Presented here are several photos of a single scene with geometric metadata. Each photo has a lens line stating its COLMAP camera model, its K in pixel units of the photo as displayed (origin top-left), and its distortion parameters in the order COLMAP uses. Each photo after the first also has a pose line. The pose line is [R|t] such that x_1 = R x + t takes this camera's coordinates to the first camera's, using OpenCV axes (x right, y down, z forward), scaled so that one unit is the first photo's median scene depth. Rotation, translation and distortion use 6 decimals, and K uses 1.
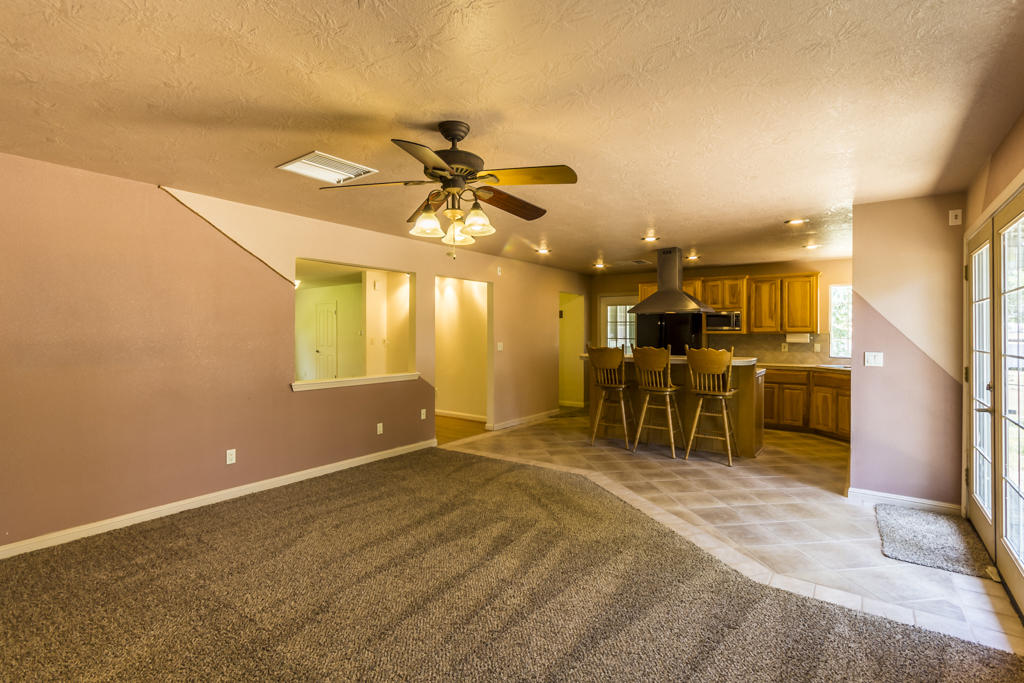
lens RADIAL K [[477.7, 0, 511.7], [0, 477.7, 336.0], [0, 0, 1]] dist [-0.001298, 0.000548]
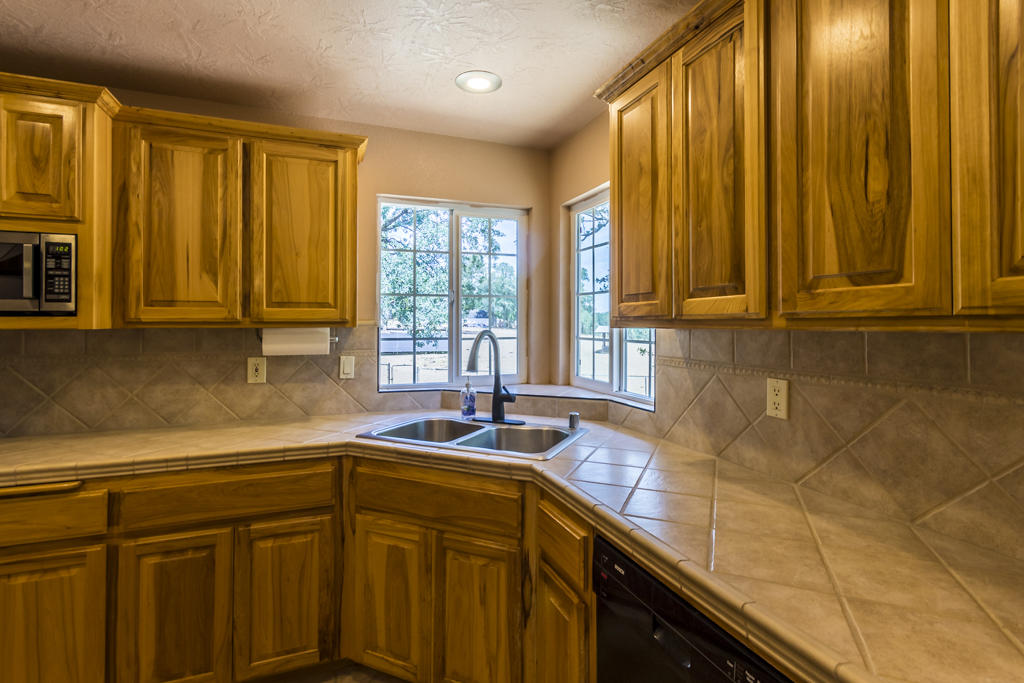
lens RADIAL K [[477.7, 0, 510.1], [0, 477.7, 316.8], [0, 0, 1]] dist [-0.001298, 0.000548]
pose [[0.536010, 0.010833, 0.844142, 0.407362], [0.003656, 0.999879, -0.015153, -0.006613], [-0.844204, 0.011208, 0.535905, 0.711622]]
